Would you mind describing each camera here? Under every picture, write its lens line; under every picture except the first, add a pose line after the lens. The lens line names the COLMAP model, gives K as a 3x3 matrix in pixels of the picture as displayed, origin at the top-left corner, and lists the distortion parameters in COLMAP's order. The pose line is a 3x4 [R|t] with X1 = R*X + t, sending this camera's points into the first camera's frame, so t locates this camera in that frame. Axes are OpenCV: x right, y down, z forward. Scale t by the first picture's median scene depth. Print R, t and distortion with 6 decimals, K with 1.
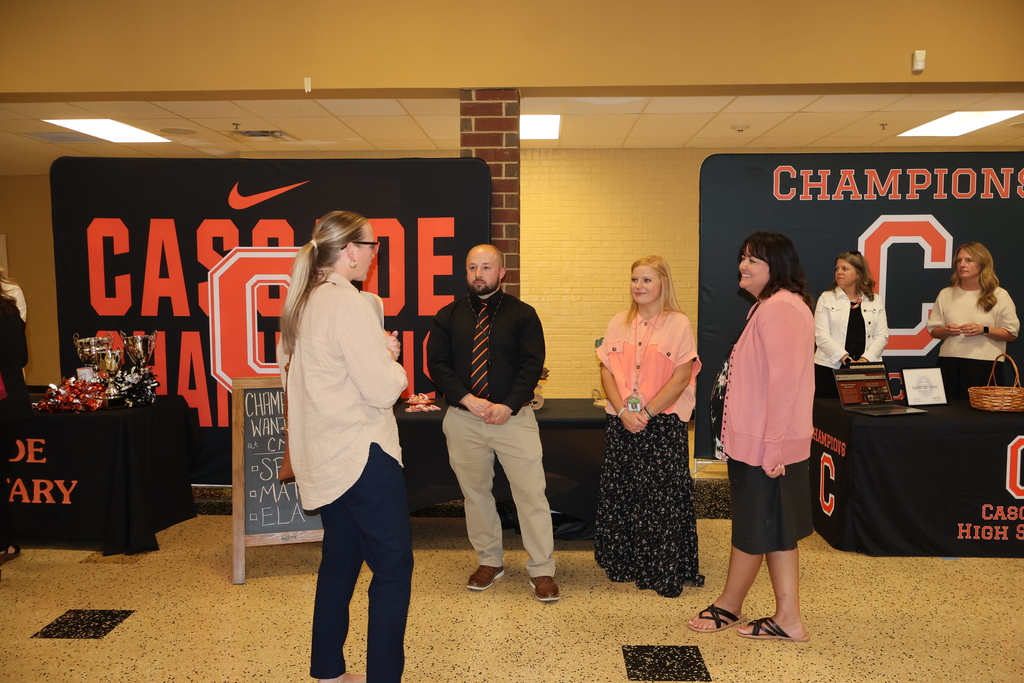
lens RADIAL K [[843.3, 0, 511.8], [0, 843.3, 340.3], [0, 0, 1]] dist [-0.004652, -0.004803]
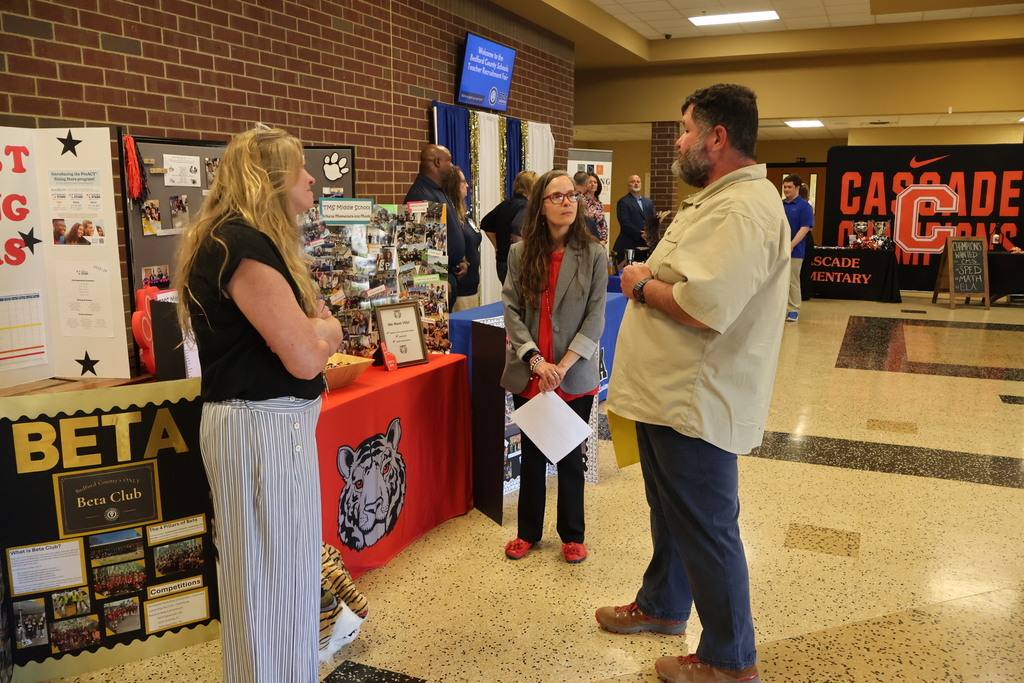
lens RADIAL K [[843.3, 0, 511.9], [0, 843.3, 342.8], [0, 0, 1]] dist [-0.004652, -0.004803]
pose [[0.932030, 0.066574, -0.356212, -0.494996], [-0.031118, 0.994052, 0.104362, 0.110939], [0.361041, -0.086184, 0.928559, -1.544248]]
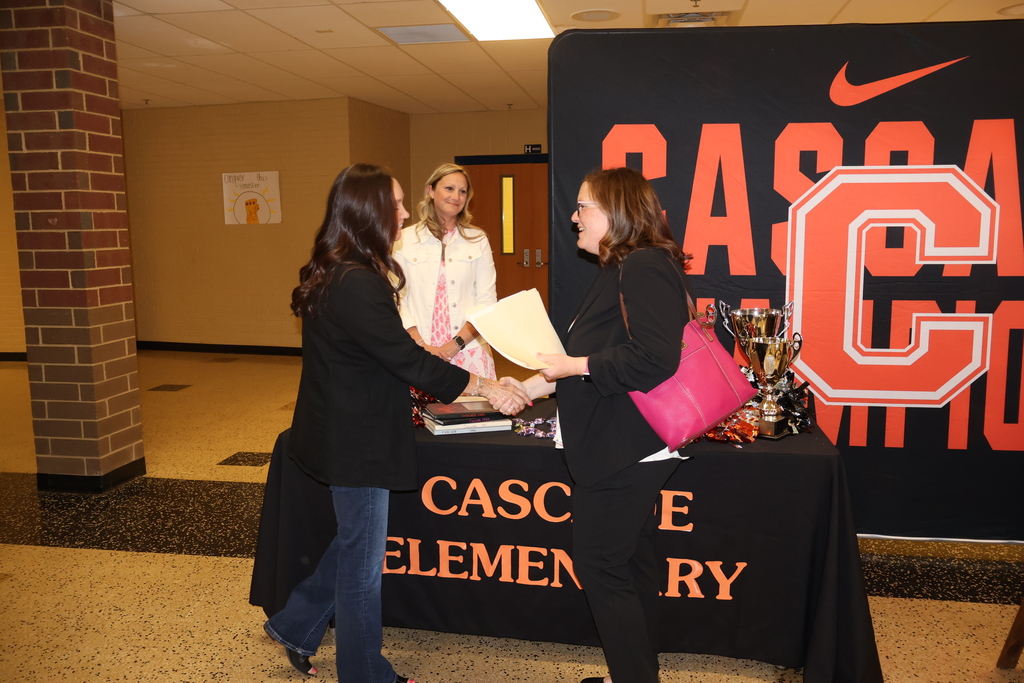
lens RADIAL K [[843.3, 0, 513.2], [0, 843.3, 341.0], [0, 0, 1]] dist [-0.004652, -0.004803]
pose [[0.992618, 0.012088, -0.120677, -0.491714], [-0.003986, 0.997735, 0.067154, -0.021130], [0.121215, -0.066177, 0.990418, 0.331905]]
